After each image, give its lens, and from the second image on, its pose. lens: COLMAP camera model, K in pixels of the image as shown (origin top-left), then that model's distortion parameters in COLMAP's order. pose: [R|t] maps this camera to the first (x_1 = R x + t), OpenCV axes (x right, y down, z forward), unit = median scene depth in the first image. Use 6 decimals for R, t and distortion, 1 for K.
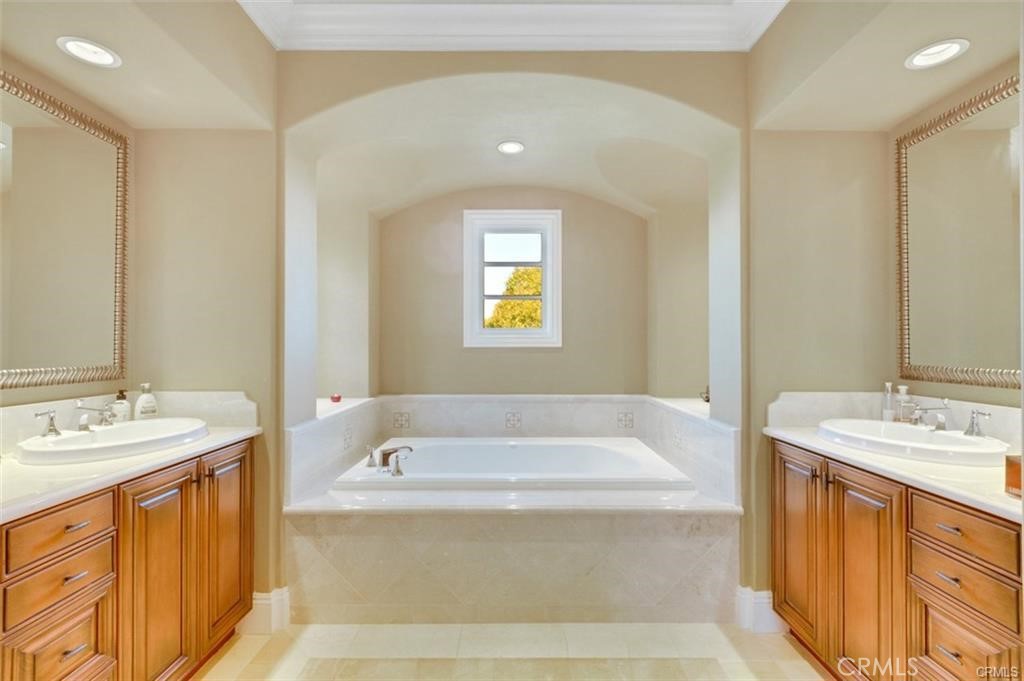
lens RADIAL K [[460.2, 0, 517.3], [0, 460.2, 342.0], [0, 0, 1]] dist [0.010290, -0.007993]
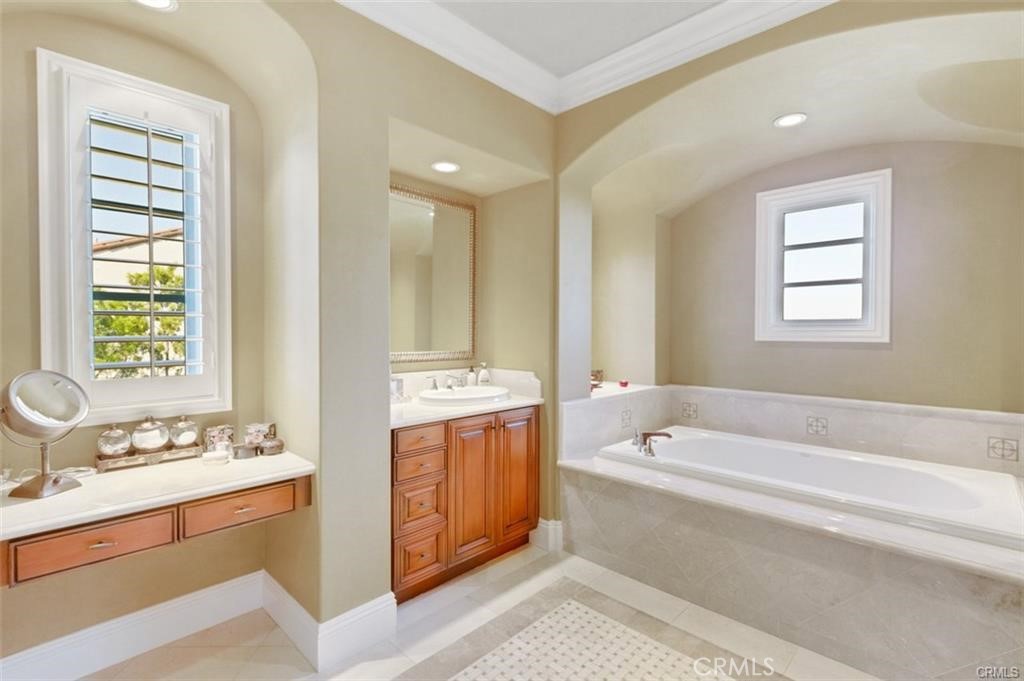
lens RADIAL K [[473.7, 0, 510.3], [0, 473.7, 337.4], [0, 0, 1]] dist [0.001210, -0.000482]
pose [[0.714037, 0.011698, -0.700011, 0.345413], [0.000719, 0.999848, 0.017442, -0.021522], [0.700108, -0.012957, 0.713919, -0.065146]]
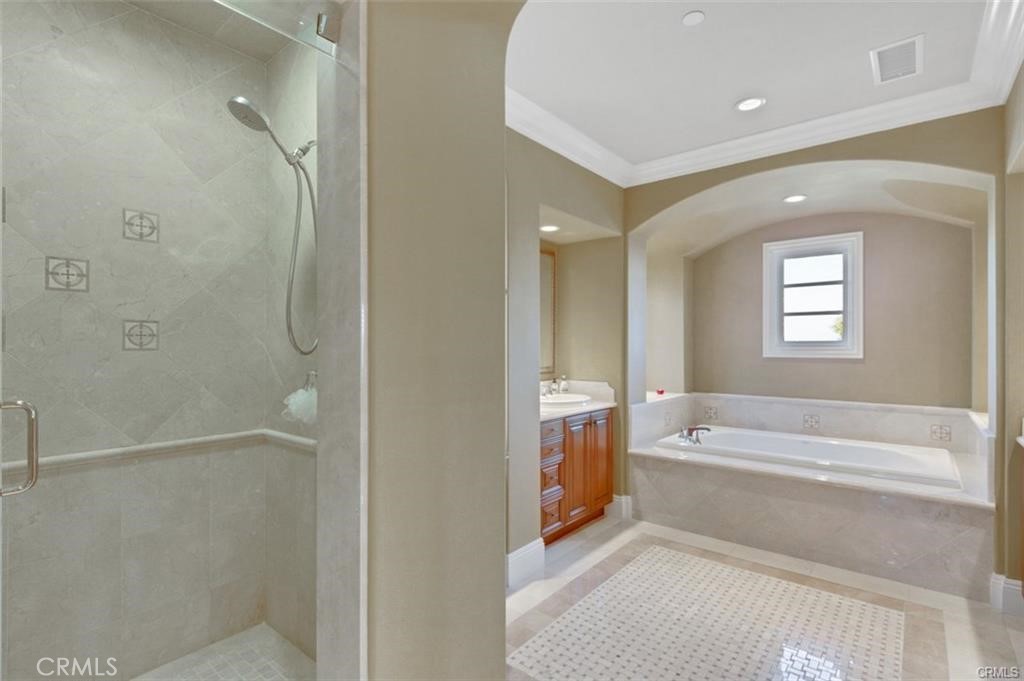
lens RADIAL K [[492.8, 0, 511.9], [0, 492.8, 343.4], [0, 0, 1]] dist [0.000550, -0.000158]
pose [[0.768825, -0.001865, -0.639456, 0.346953], [0.003077, 0.999995, 0.000783, -0.047302], [0.639452, -0.002569, 0.768827, -0.711281]]
